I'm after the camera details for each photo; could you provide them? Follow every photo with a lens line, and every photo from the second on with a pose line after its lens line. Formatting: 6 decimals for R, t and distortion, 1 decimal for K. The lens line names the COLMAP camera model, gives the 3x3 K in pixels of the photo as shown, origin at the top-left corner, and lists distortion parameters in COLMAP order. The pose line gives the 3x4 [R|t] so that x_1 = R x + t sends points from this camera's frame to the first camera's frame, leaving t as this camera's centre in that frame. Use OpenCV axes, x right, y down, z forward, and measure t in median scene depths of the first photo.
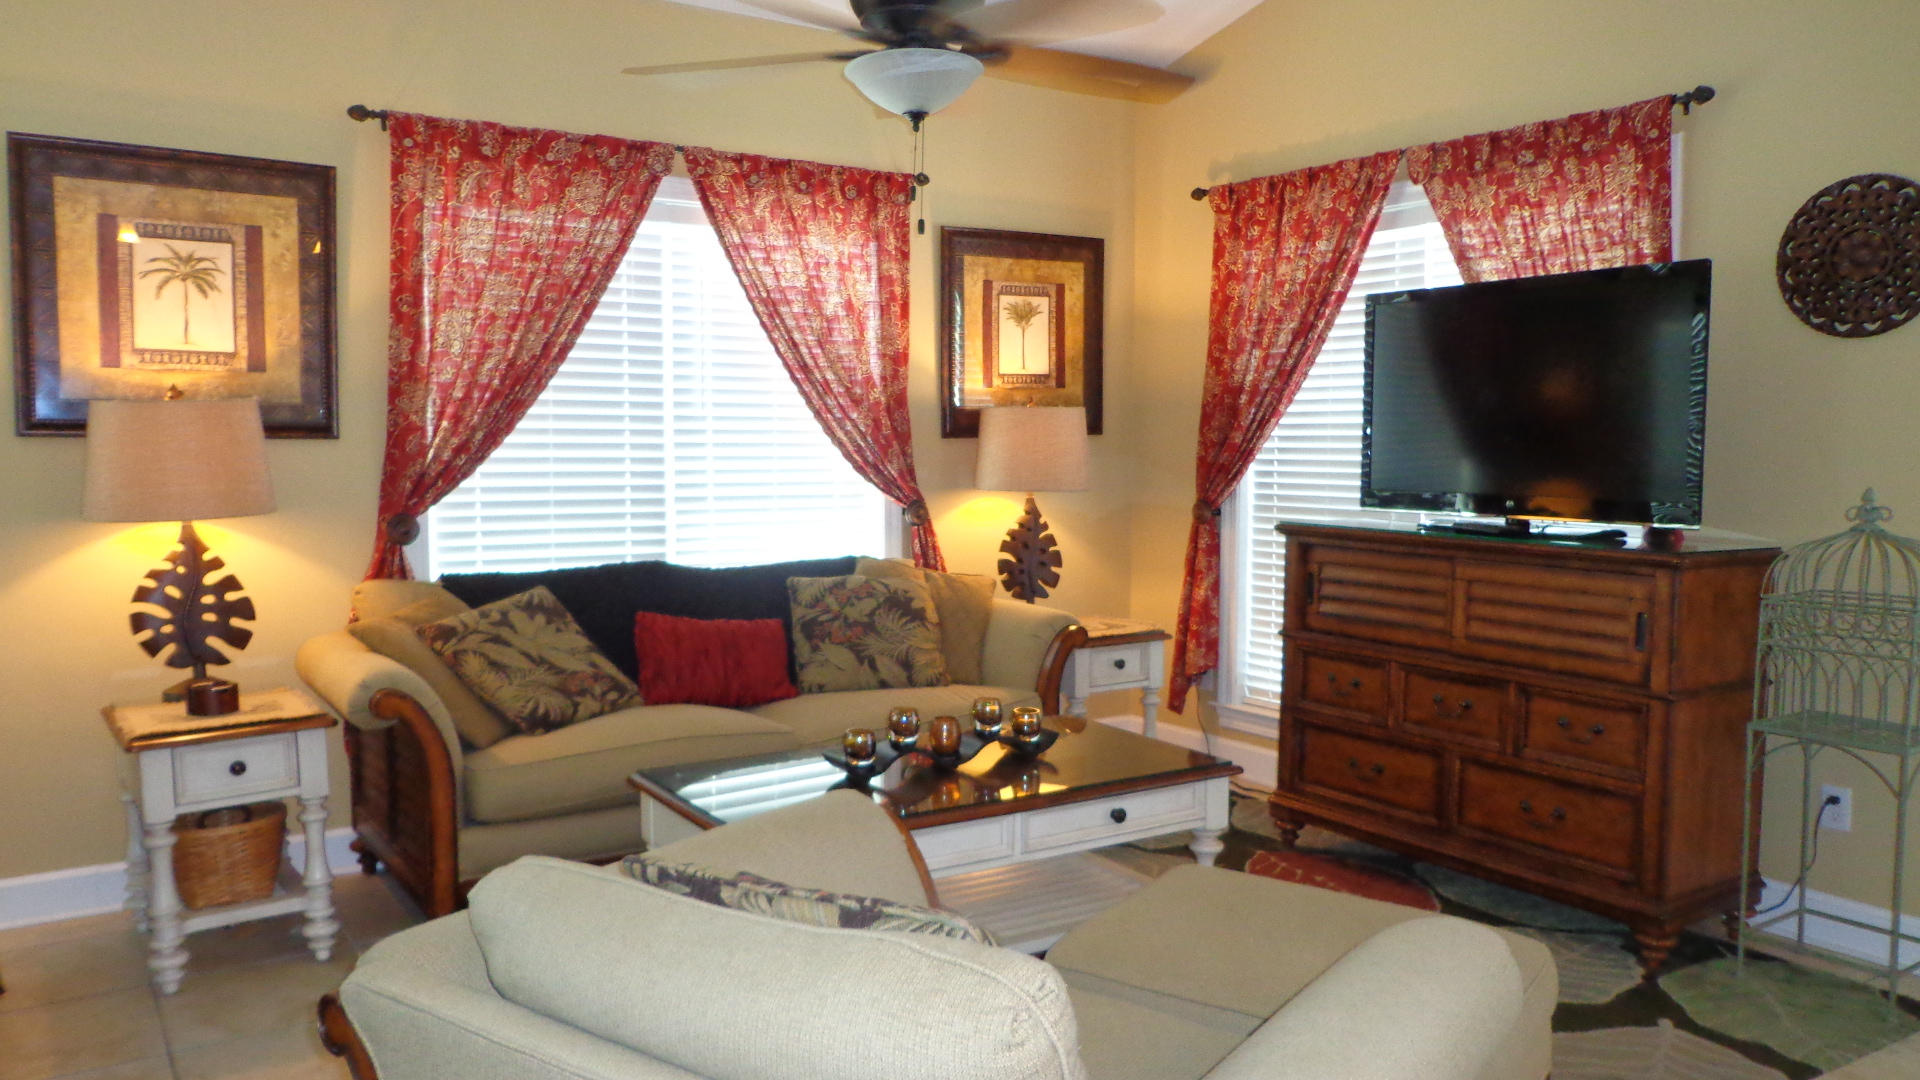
lens RADIAL K [[1407.8, 0, 961.4], [0, 1407.8, 535.7], [0, 0, 1]] dist [-0.016270, 0.016546]
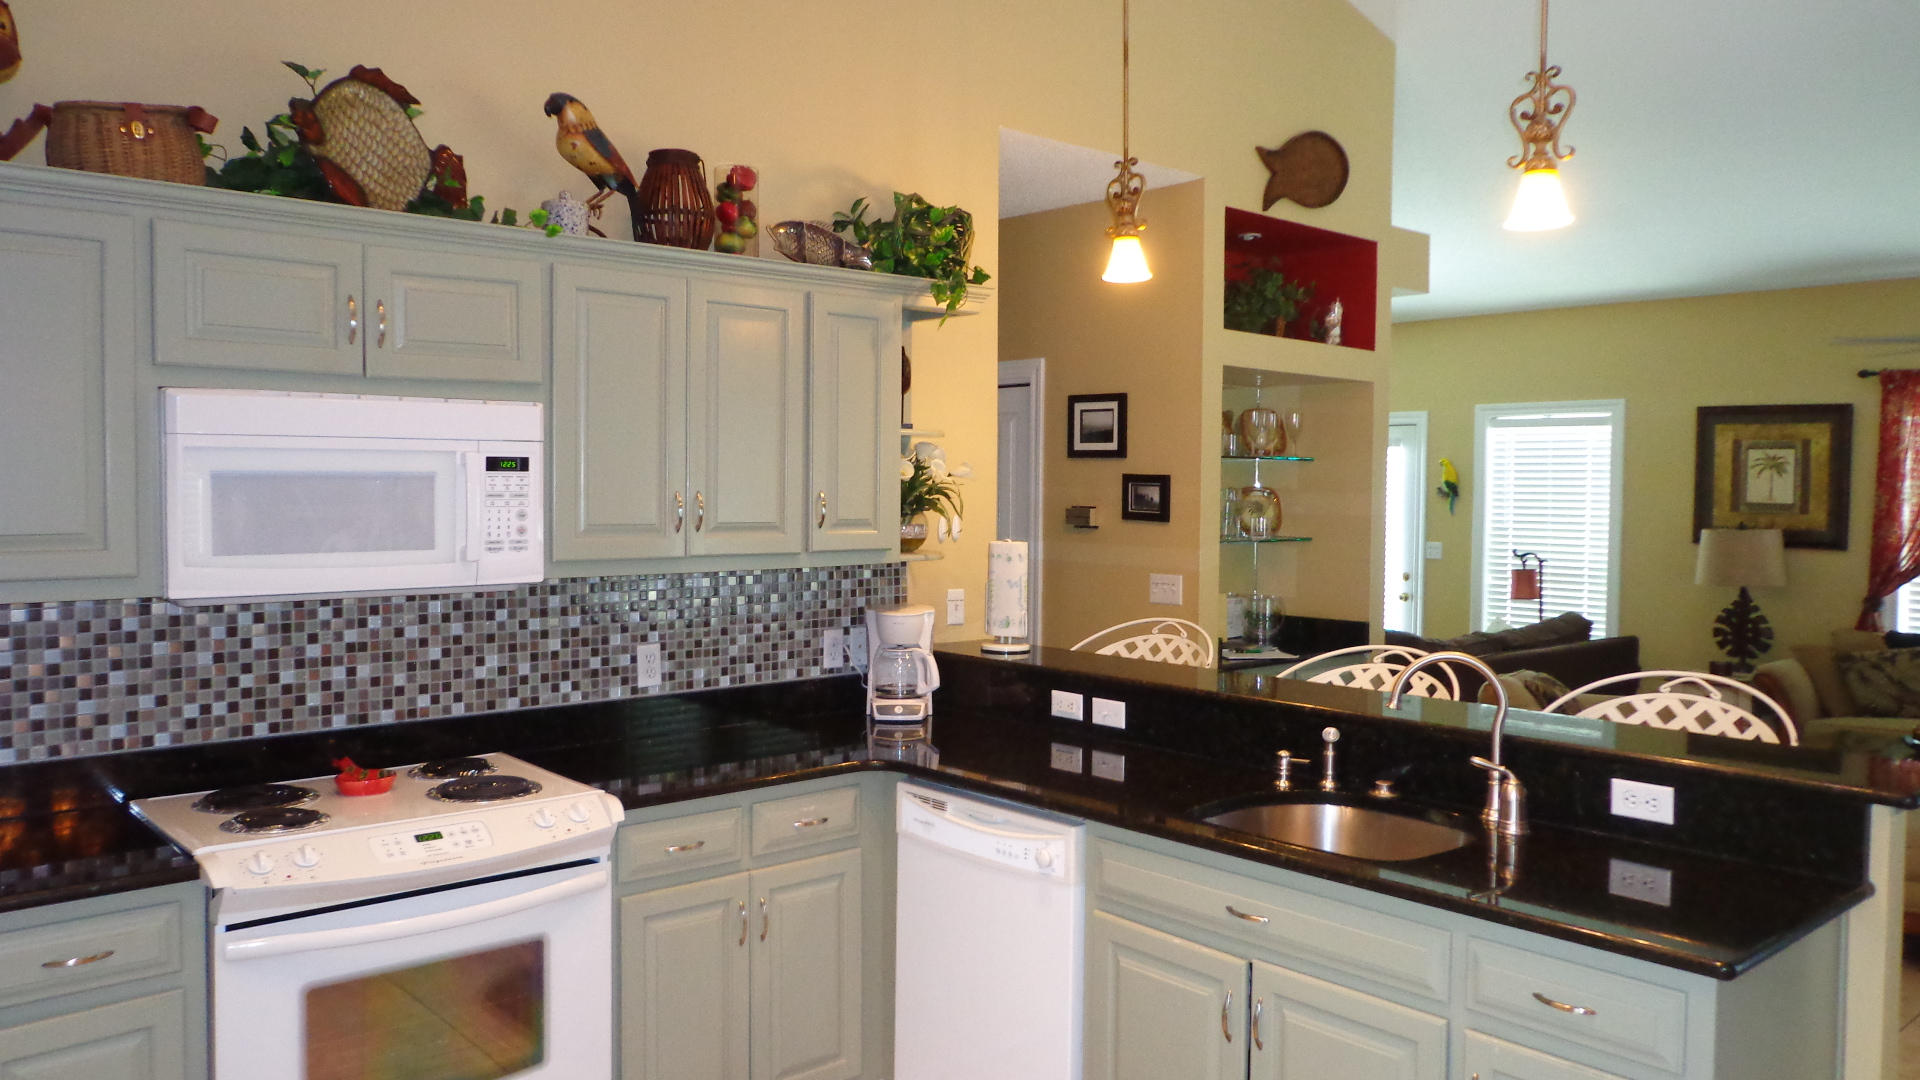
lens RADIAL K [[1407.8, 0, 965.8], [0, 1407.8, 529.7], [0, 0, 1]] dist [-0.016270, 0.016546]
pose [[0.133560, 0.029135, -0.990612, 1.147740], [-0.089984, 0.995795, 0.017156, -0.022947], [0.986947, 0.086847, 0.135620, -0.361866]]
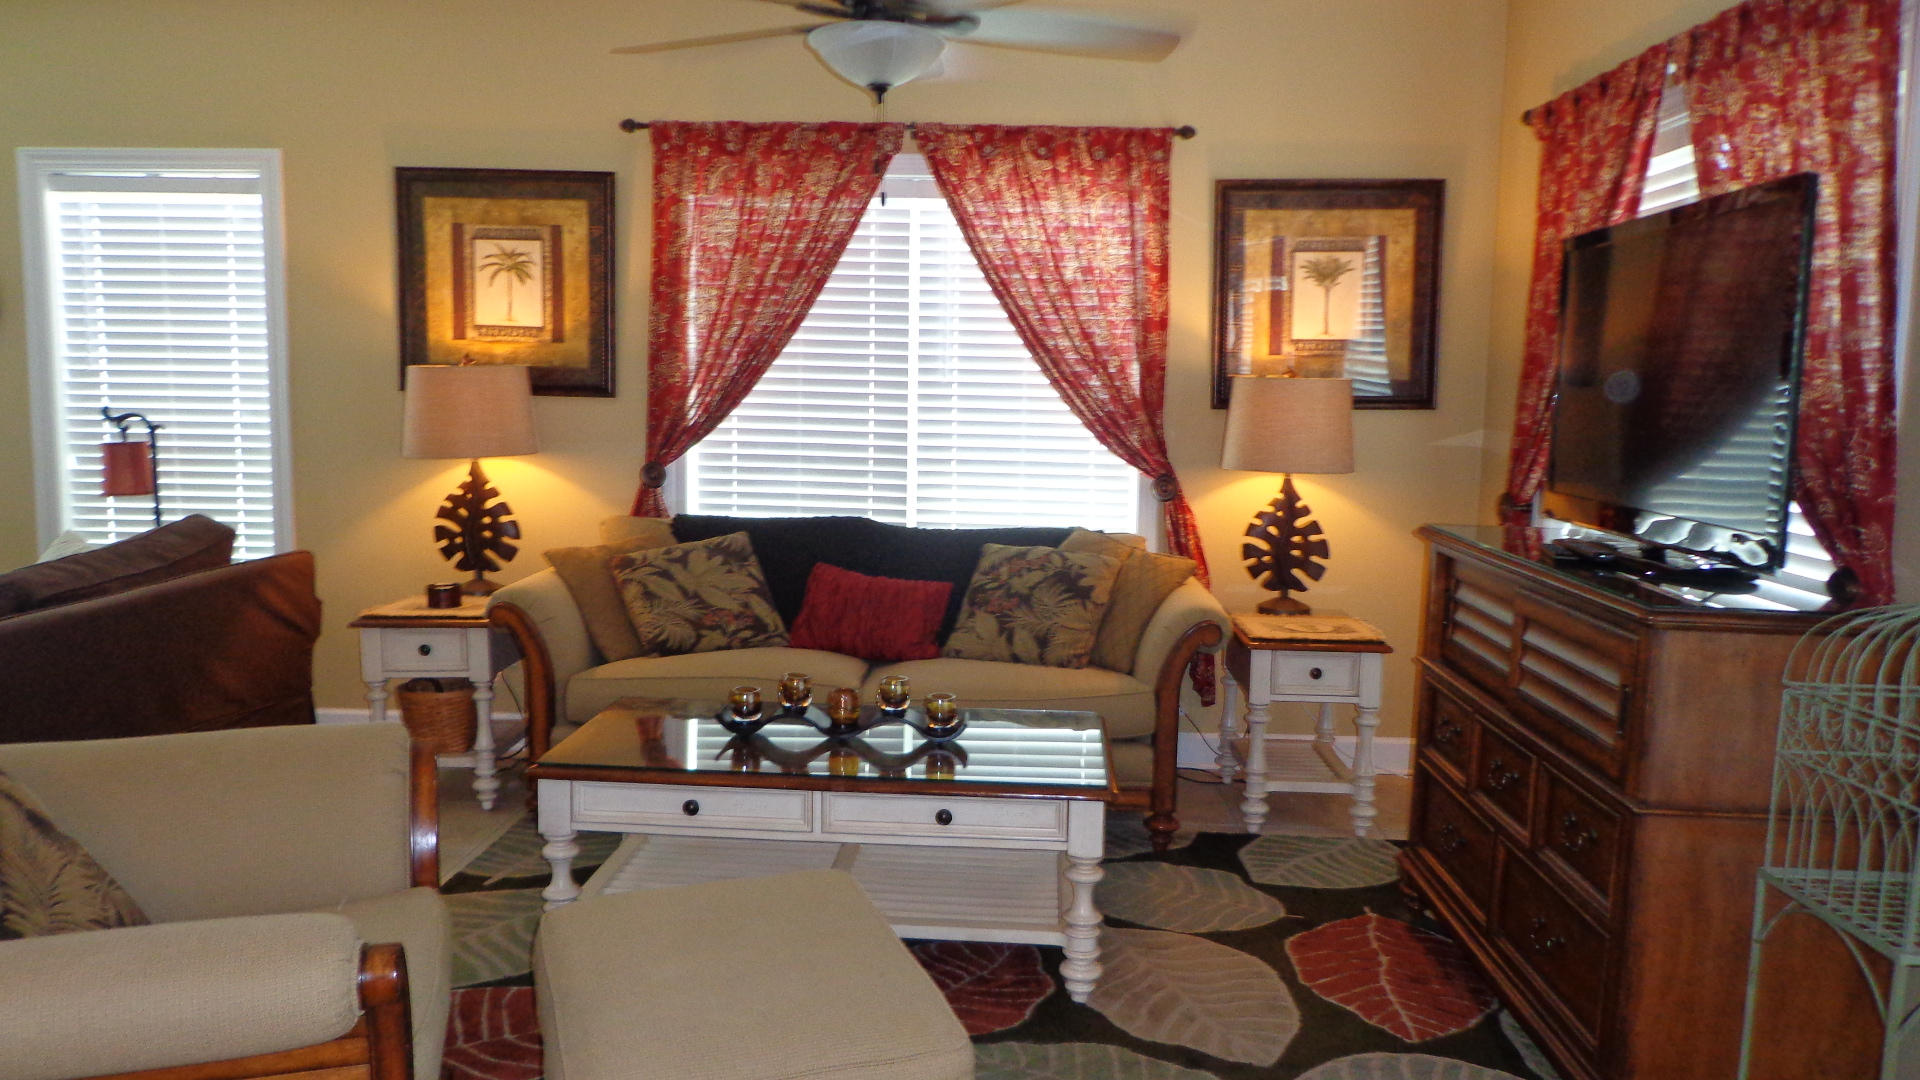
lens RADIAL K [[1407.8, 0, 958.8], [0, 1407.8, 531.4], [0, 0, 1]] dist [-0.016270, 0.016546]
pose [[0.805105, 0.077709, -0.588020, 0.491628], [-0.061545, 0.996974, 0.047488, -0.027717], [0.589931, -0.002043, 0.807451, 0.182083]]
